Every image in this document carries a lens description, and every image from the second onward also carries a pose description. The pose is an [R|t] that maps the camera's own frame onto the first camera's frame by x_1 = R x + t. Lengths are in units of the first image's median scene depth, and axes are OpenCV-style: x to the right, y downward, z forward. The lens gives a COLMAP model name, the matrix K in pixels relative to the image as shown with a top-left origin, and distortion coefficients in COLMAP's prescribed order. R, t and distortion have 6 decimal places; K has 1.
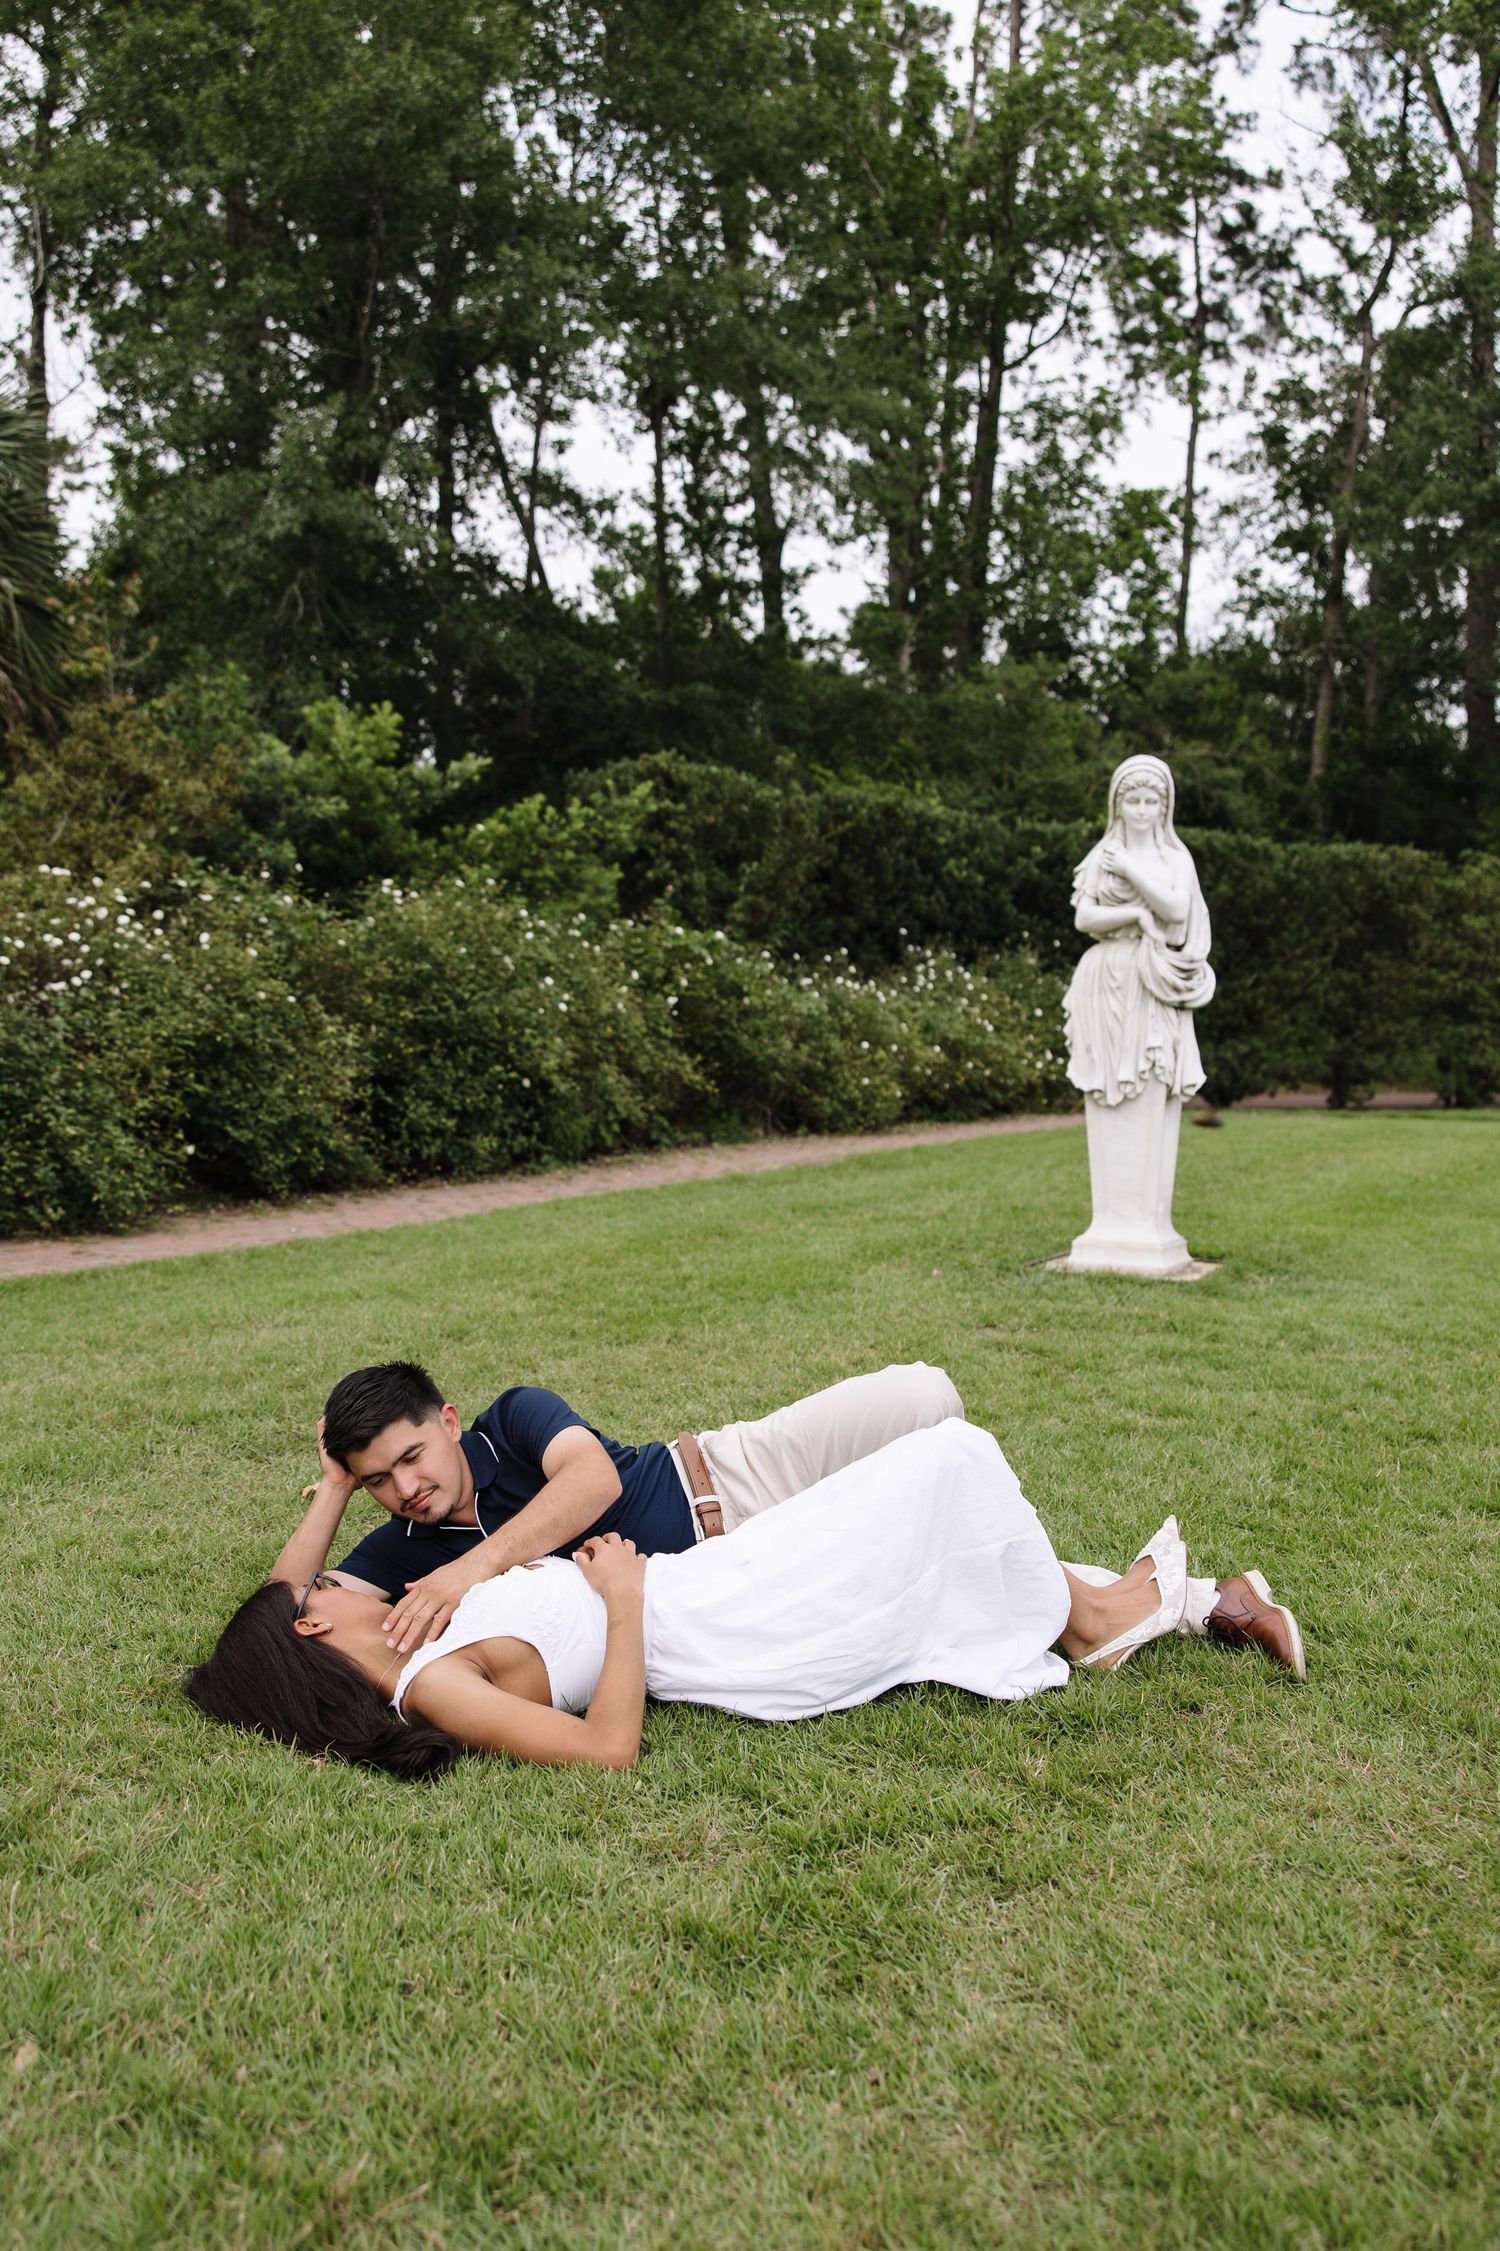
lens RADIAL K [[1941.9, 0, 747.8], [0, 1941.9, 1180.2], [0, 0, 1]] dist [-0.014587, 0.021926]
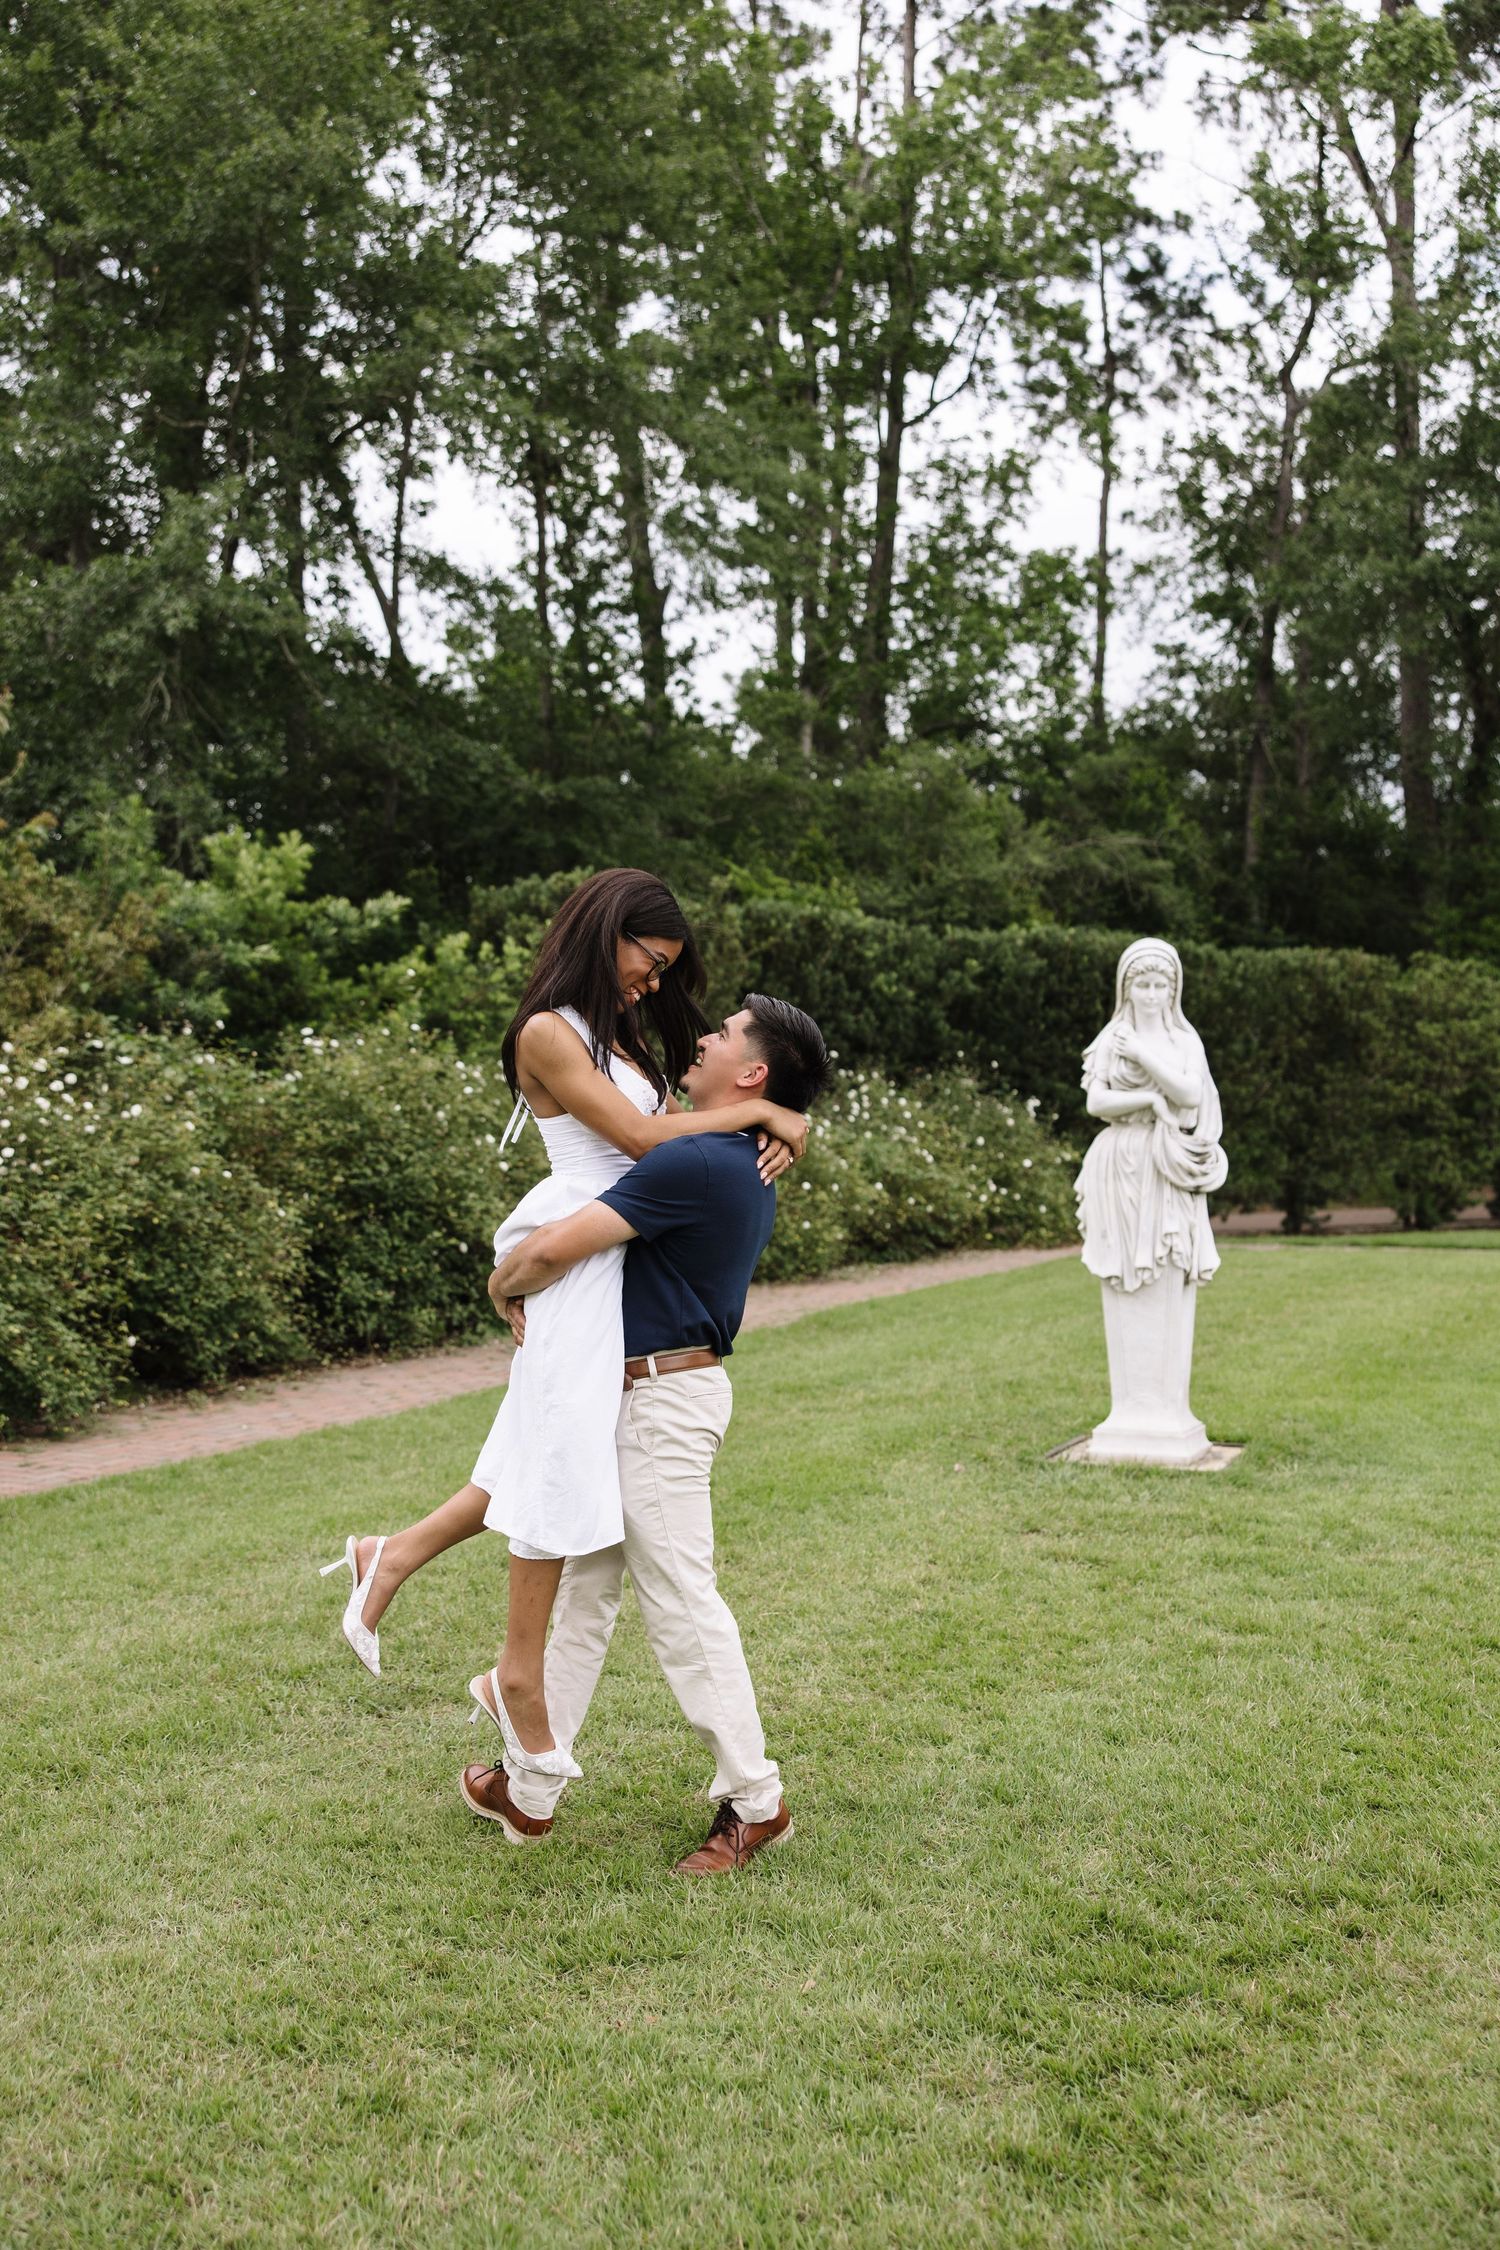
lens RADIAL K [[2326.0, 0, 750.0], [0, 2326.0, 1125.0], [0, 0, 1]] dist [0.006510, -0.001993]
pose [[0.995260, -0.014930, 0.096098, -0.060858], [0.020307, 0.998268, -0.055222, -0.032198], [-0.095107, 0.056911, 0.993839, -0.084204]]
